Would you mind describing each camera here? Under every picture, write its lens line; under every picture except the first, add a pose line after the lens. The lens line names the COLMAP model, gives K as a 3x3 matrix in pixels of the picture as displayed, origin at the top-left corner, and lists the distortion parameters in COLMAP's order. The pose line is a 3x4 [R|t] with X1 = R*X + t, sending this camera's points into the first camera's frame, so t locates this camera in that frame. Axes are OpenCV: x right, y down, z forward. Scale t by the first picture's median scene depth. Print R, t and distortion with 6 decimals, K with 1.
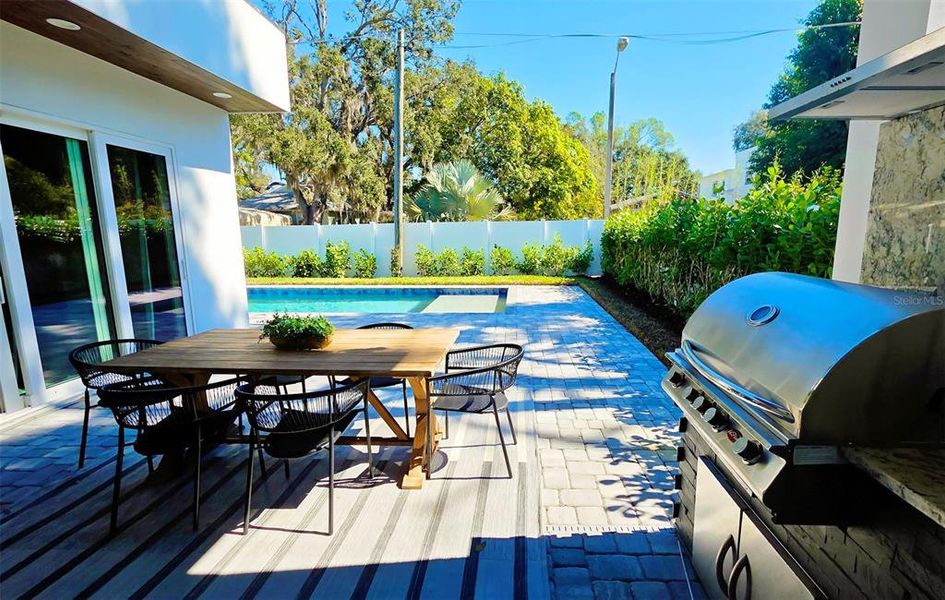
lens RADIAL K [[436.4, 0, 514.6], [0, 436.4, 304.7], [0, 0, 1]] dist [0.000641, -0.000311]
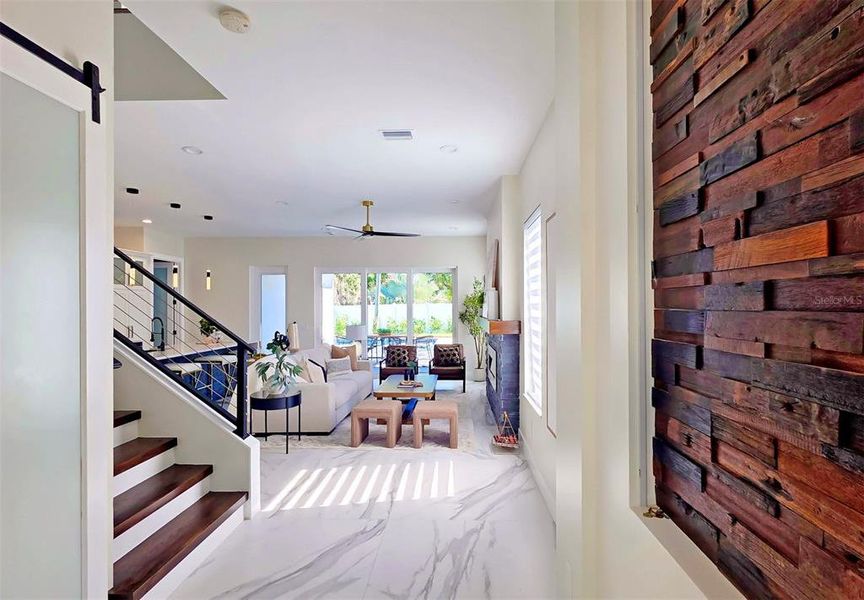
lens RADIAL K [[420.0, 0, 450.6], [0, 420.0, 306.8], [0, 0, 1]] dist [0.001280, -0.000218]
pose [[0.999972, -0.000950, -0.007437, 0.117399], [-0.000340, 0.985169, -0.171586, 0.301064], [0.007490, 0.171584, 0.985141, -1.785668]]
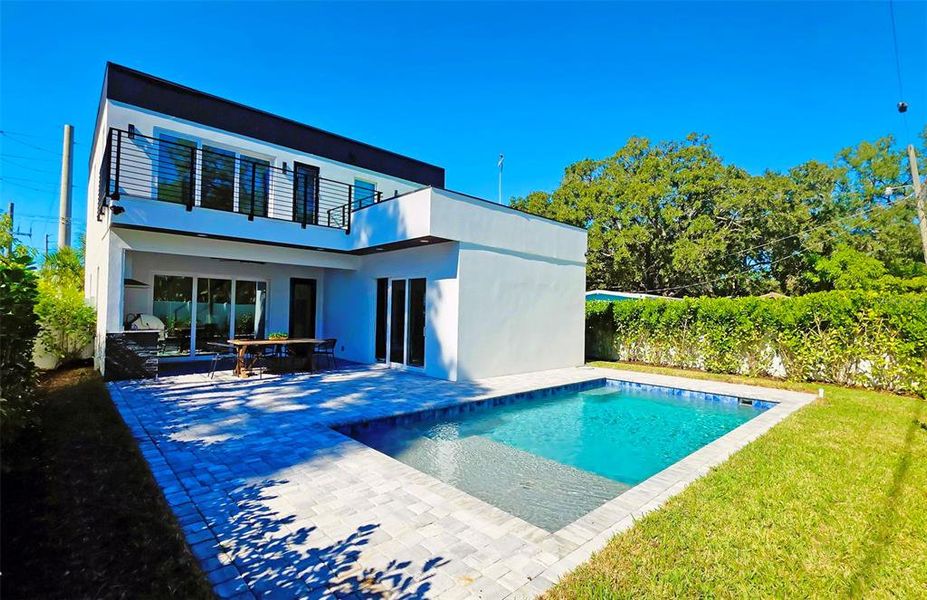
lens RADIAL K [[431.1, 0, 468.0], [0, 431.1, 292.0], [0, 0, 1]] dist [-0.000537, 0.000219]
pose [[-0.721684, -0.045939, -0.690696, 0.466414], [-0.134225, 0.988145, 0.074524, -0.426378], [0.679084, 0.146492, -0.719295, 2.486911]]
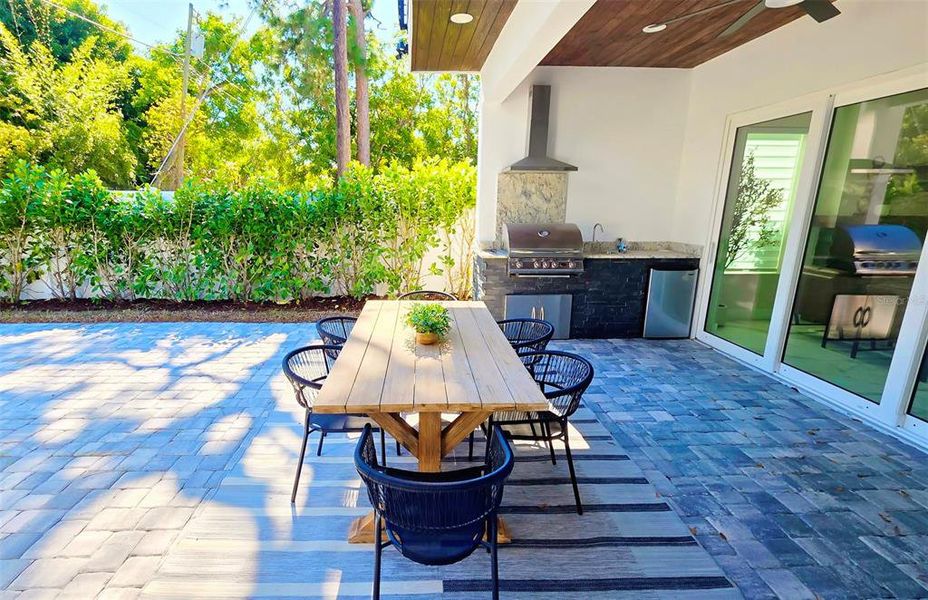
lens RADIAL K [[431.6, 0, 419.4], [0, 431.6, 306.8], [0, 0, 1]] dist [-0.000537, 0.000219]
pose [[-0.038168, -0.235367, 0.971157, -0.757677], [0.164837, 0.957068, 0.238431, -0.106188], [-0.985582, 0.169183, 0.002267, 0.550656]]
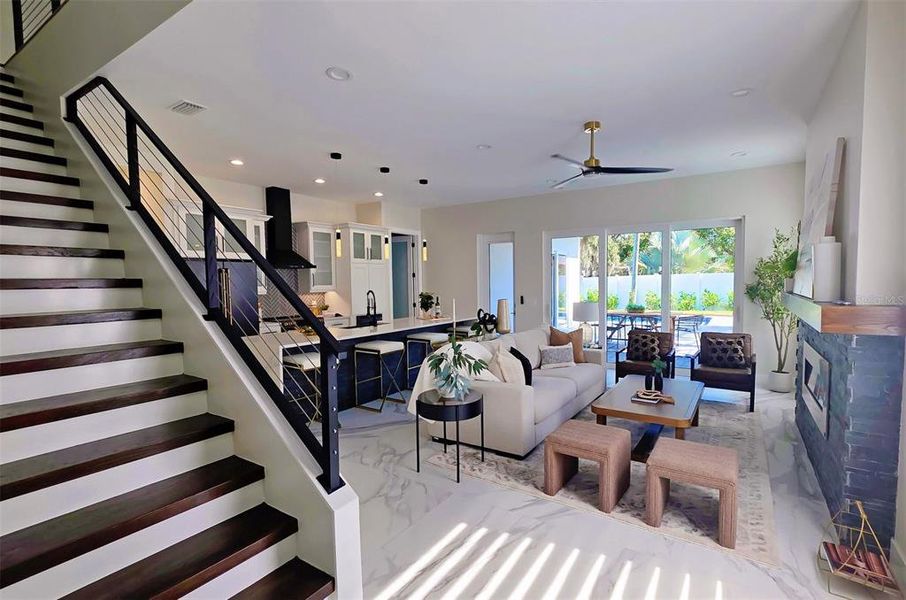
lens RADIAL K [[422.7, 0, 474.7], [0, 422.7, 306.4], [0, 0, 1]] dist [-0.001792, 0.001493]
pose [[0.849331, 0.025125, -0.527262, 0.119788], [-0.081123, 0.993213, -0.083347, 0.244922], [0.521590, 0.113562, 0.845605, -1.455754]]
